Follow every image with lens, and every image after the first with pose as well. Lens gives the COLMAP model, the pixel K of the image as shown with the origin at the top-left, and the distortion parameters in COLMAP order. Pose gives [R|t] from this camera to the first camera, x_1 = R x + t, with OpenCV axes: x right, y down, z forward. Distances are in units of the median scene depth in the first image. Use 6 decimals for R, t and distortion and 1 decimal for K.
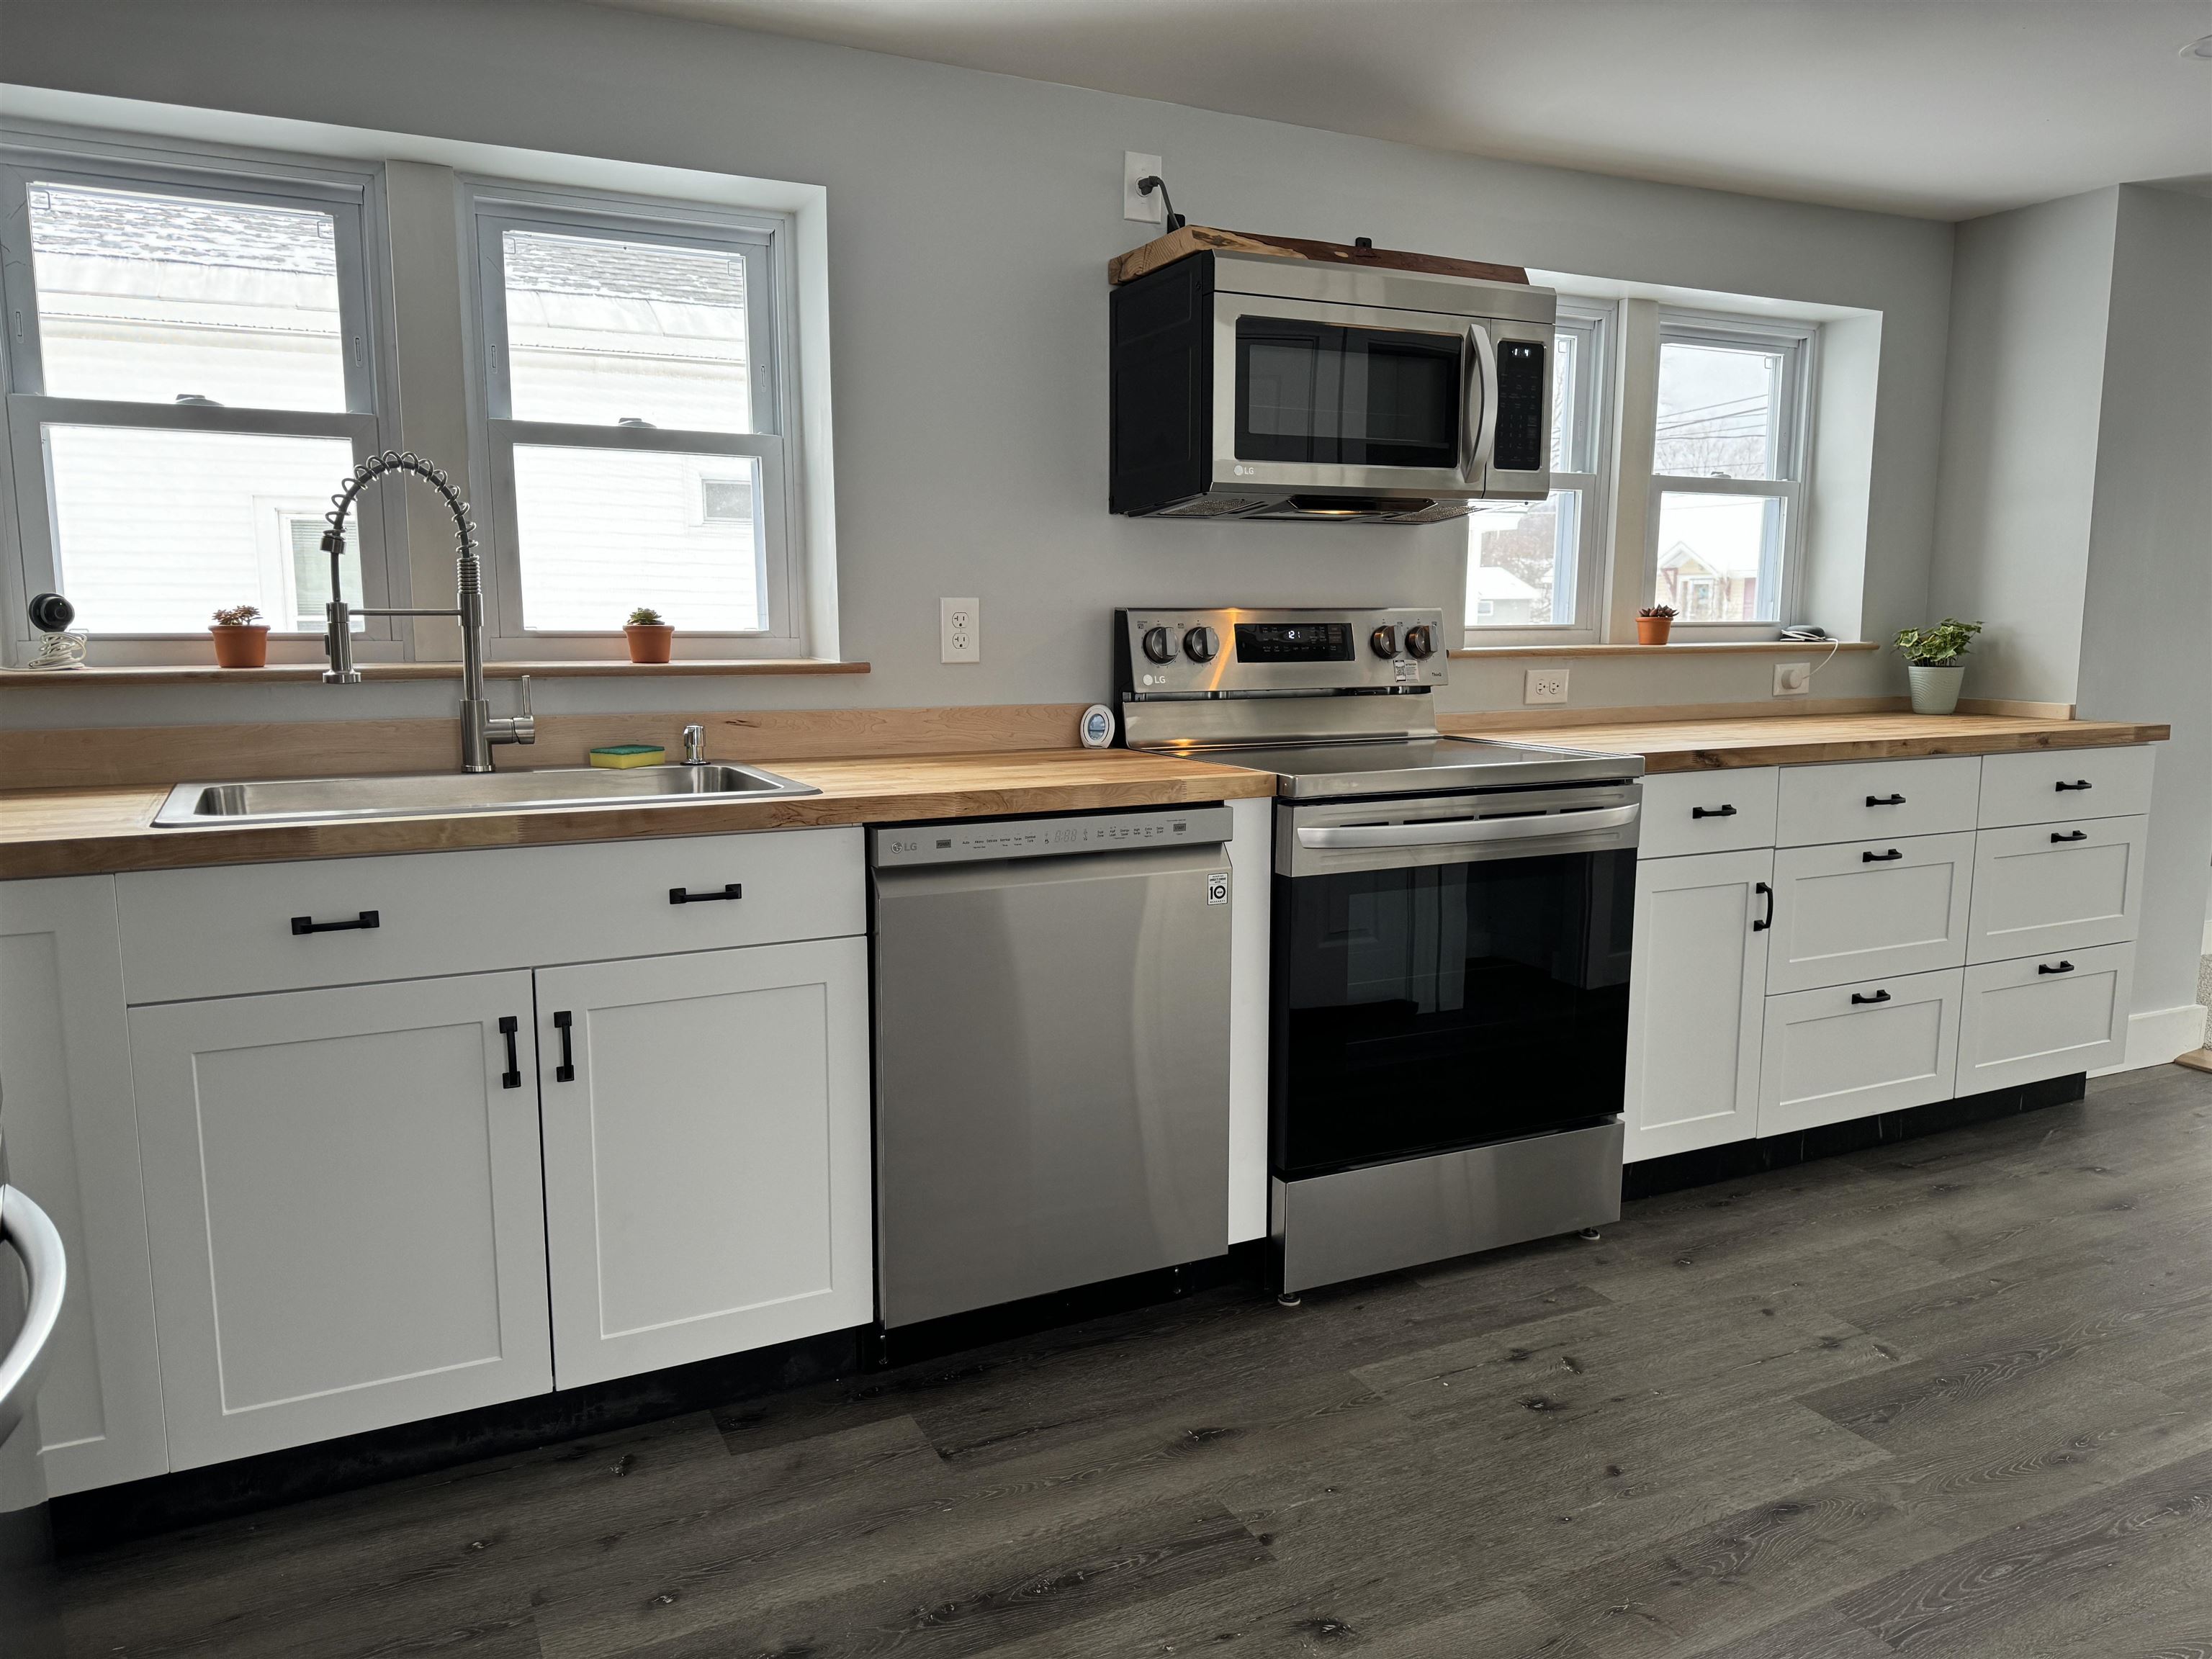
lens RADIAL K [[1537.4, 0, 1106.1], [0, 1537.4, 838.5], [0, 0, 1]] dist [0.006709, -0.005235]
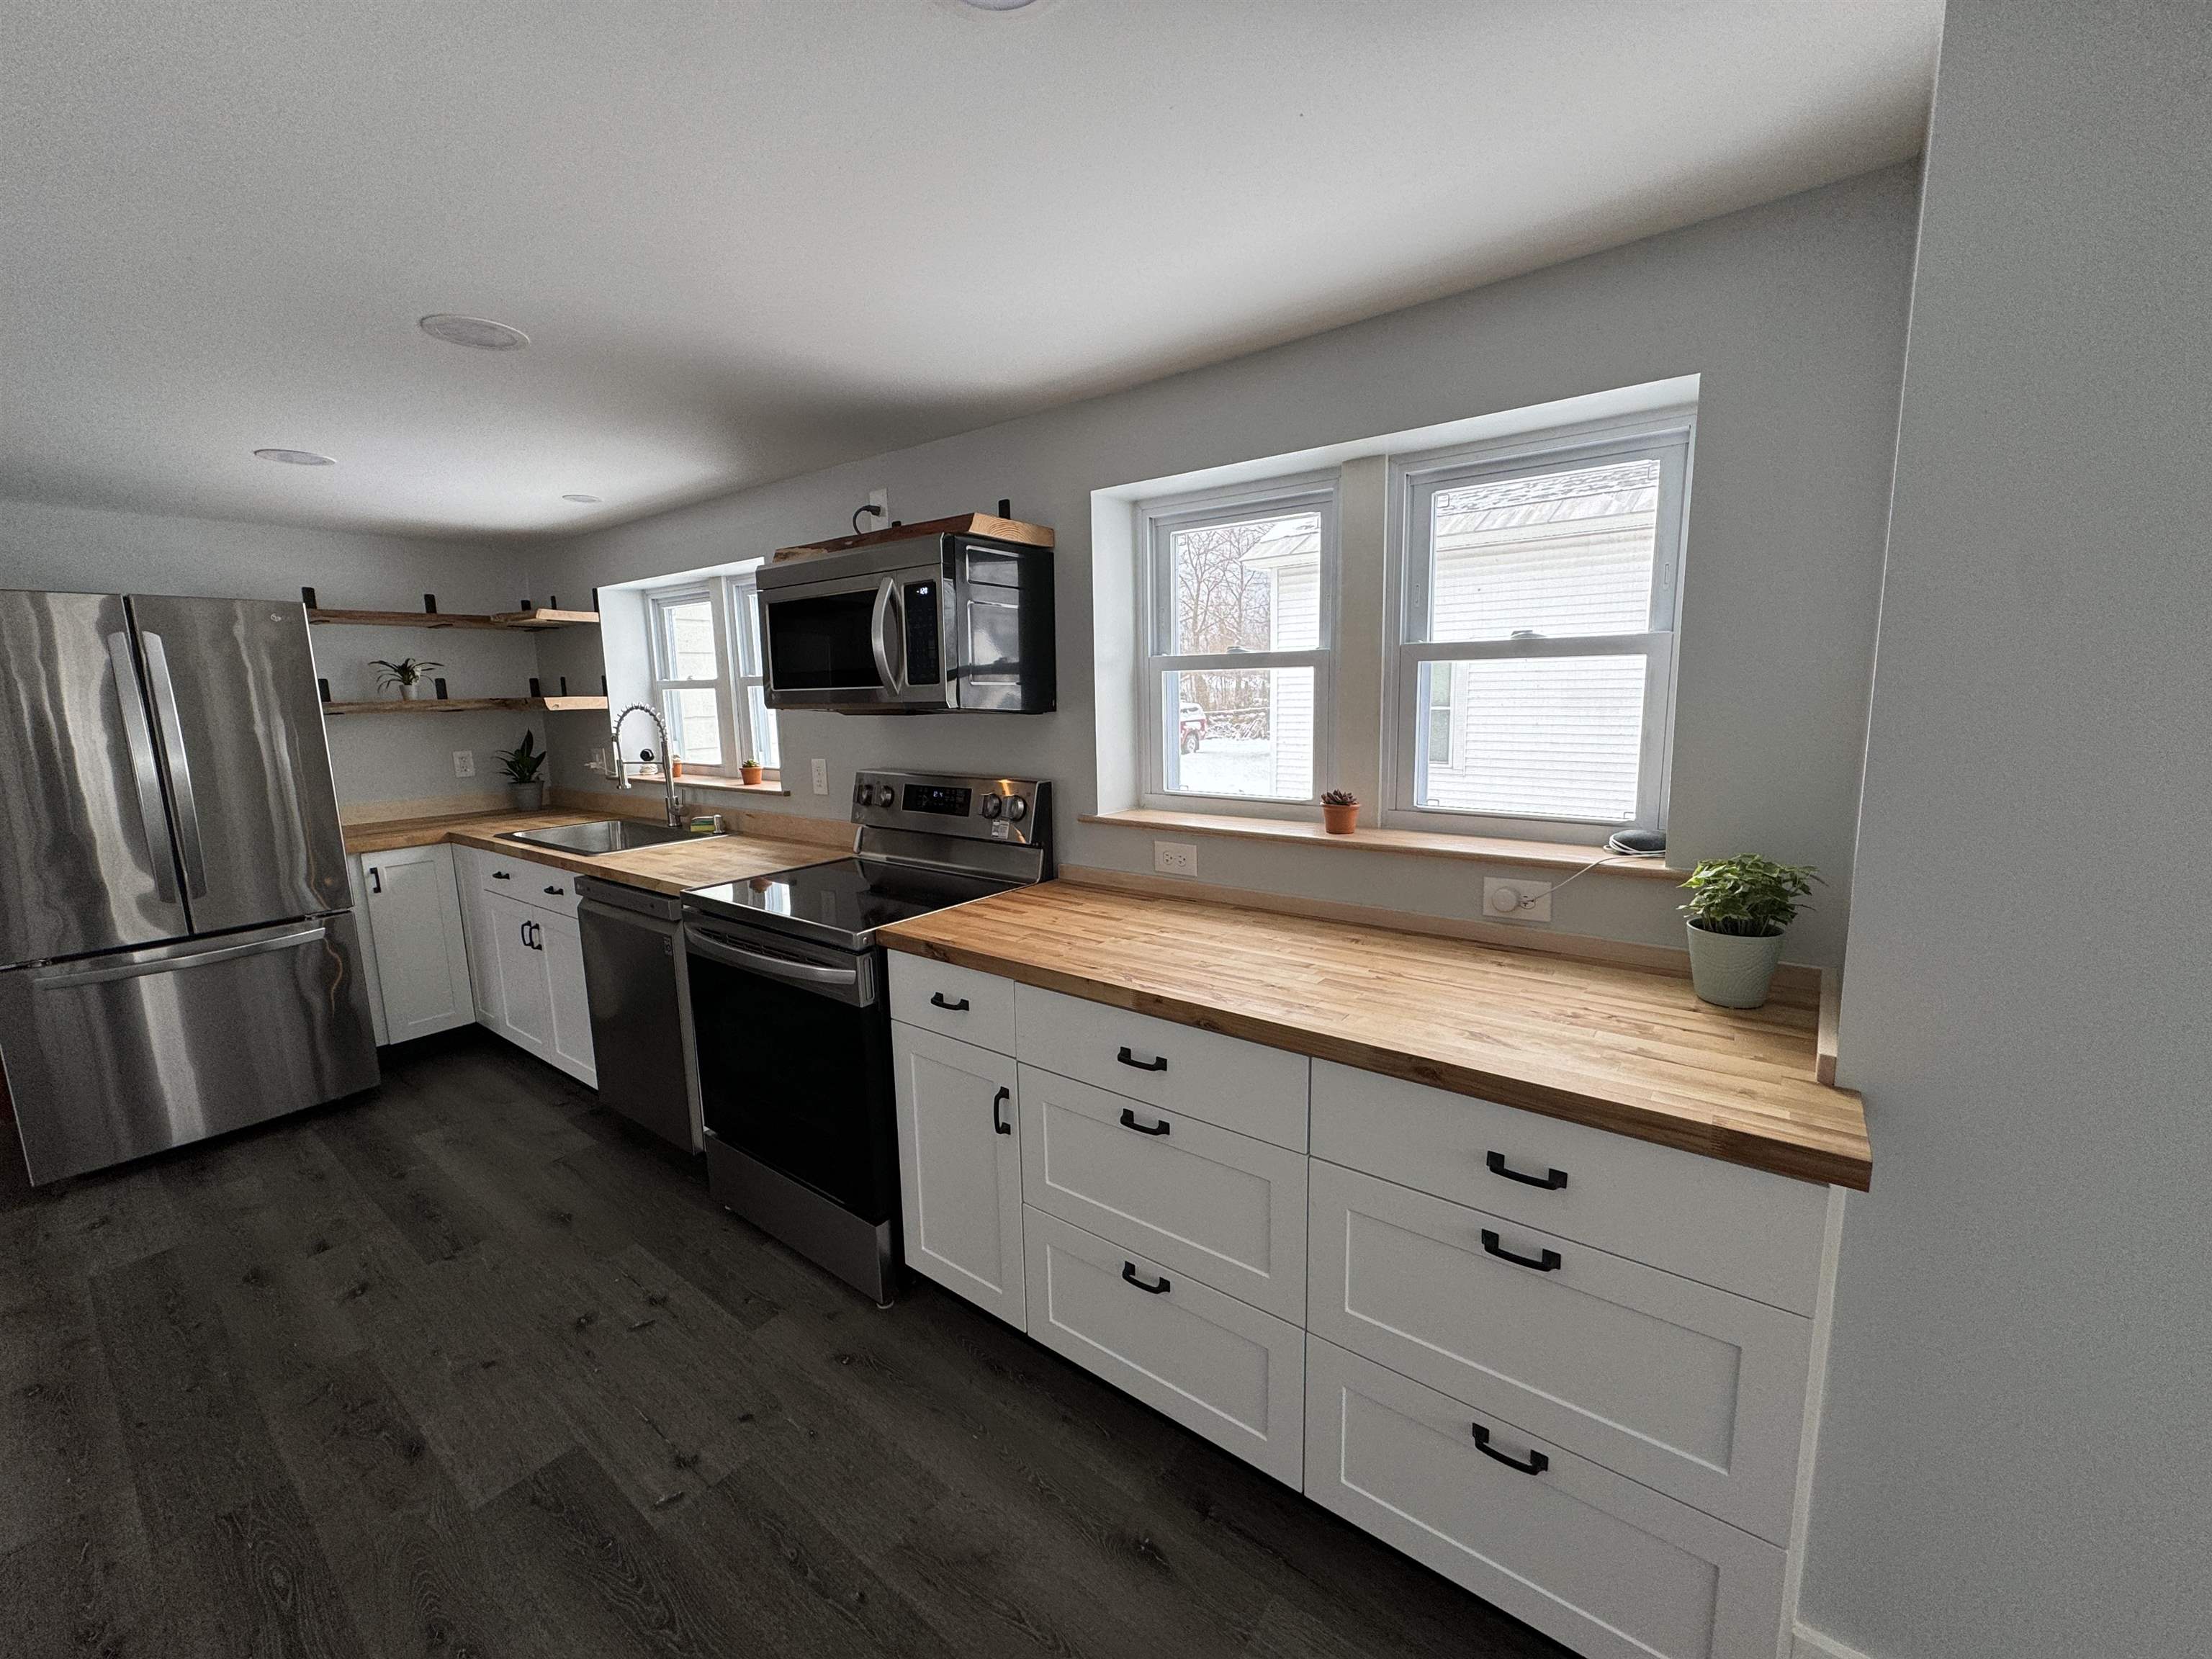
lens RADIAL K [[879.8, 0, 1106.3], [0, 879.8, 816.4], [0, 0, 1]] dist [-0.000037, 0.000340]
pose [[0.451929, 0.118959, -0.884087, 0.988972], [-0.114733, 0.990588, 0.074640, -0.205851], [0.884645, 0.067702, 0.461324, 0.818529]]
